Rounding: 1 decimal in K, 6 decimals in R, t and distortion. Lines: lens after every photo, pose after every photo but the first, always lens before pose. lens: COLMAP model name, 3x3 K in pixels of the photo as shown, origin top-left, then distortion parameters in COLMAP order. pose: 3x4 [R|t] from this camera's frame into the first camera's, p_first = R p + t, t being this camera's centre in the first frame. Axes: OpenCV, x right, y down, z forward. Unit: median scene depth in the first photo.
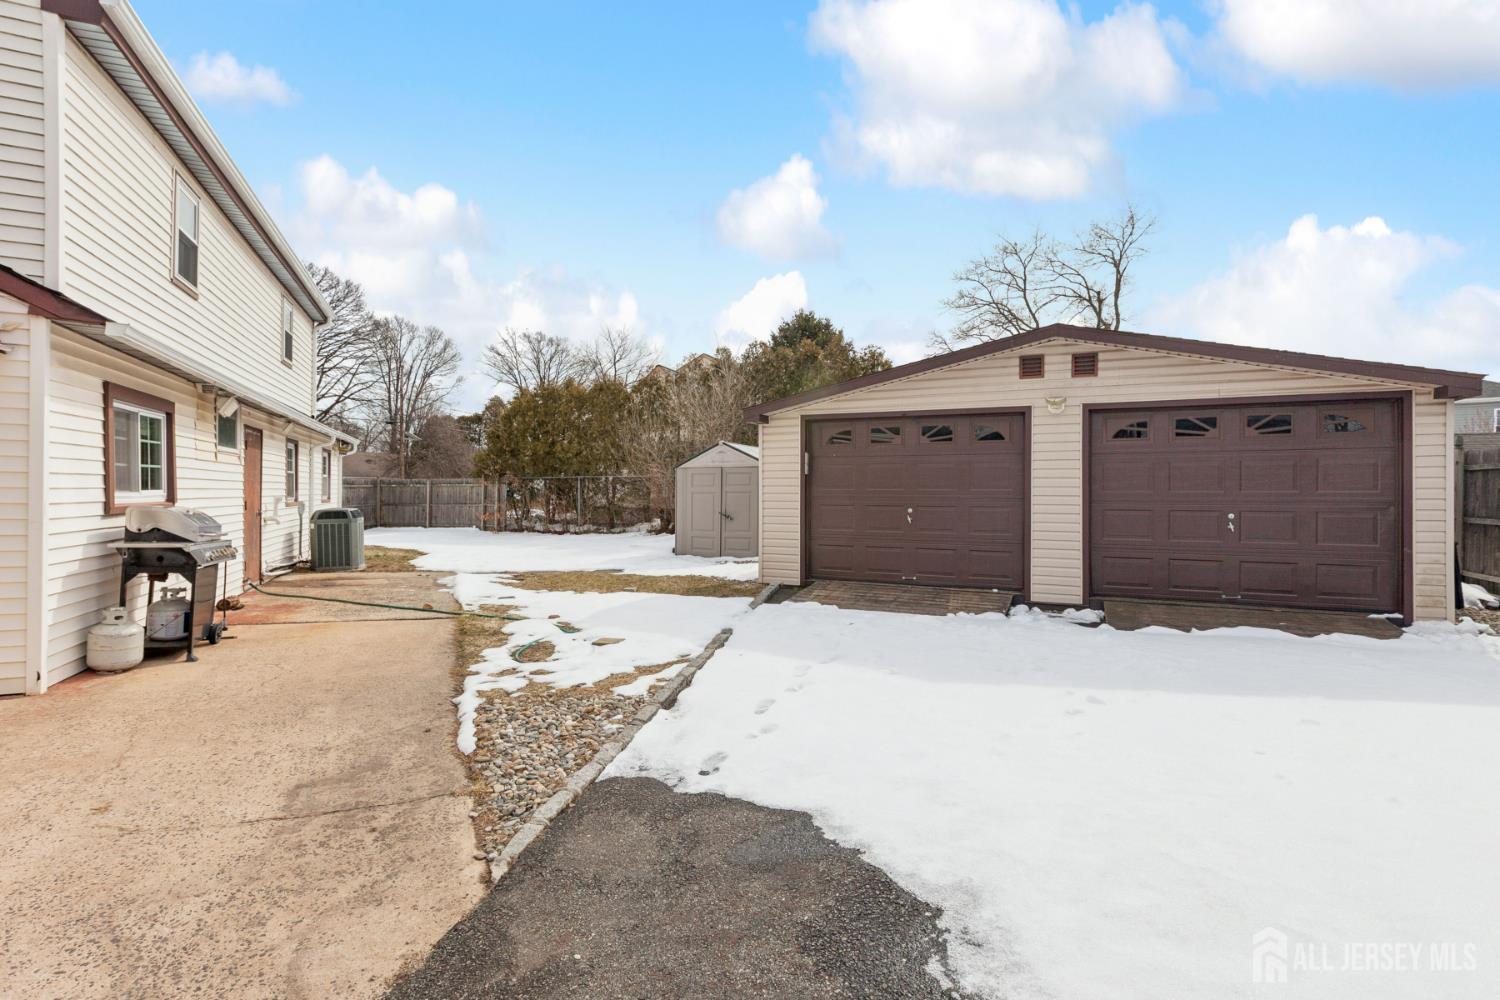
lens RADIAL K [[718.5, 0, 756.8], [0, 718.5, 491.9], [0, 0, 1]] dist [-0.000329, -0.000175]
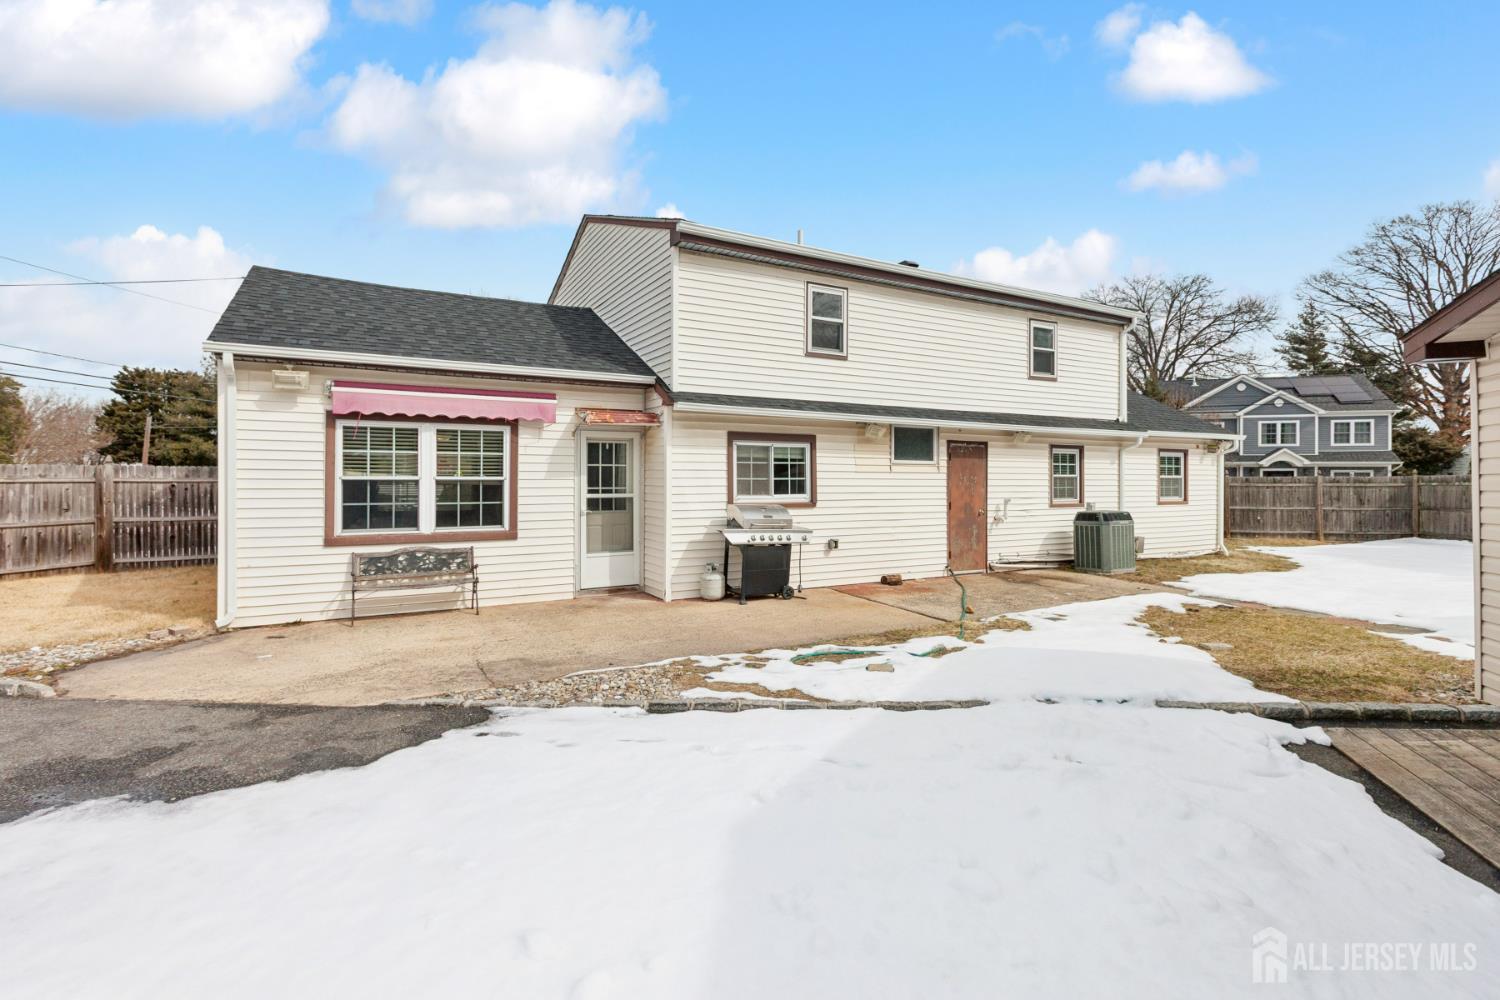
lens RADIAL K [[705.3, 0, 728.3], [0, 705.3, 469.6], [0, 0, 1]] dist [0.001046, 0.000009]
pose [[0.082643, -0.027964, -0.996187, 0.813963], [0.001037, 0.999608, -0.027974, -0.016594], [0.996579, 0.001278, 0.082640, 0.919240]]
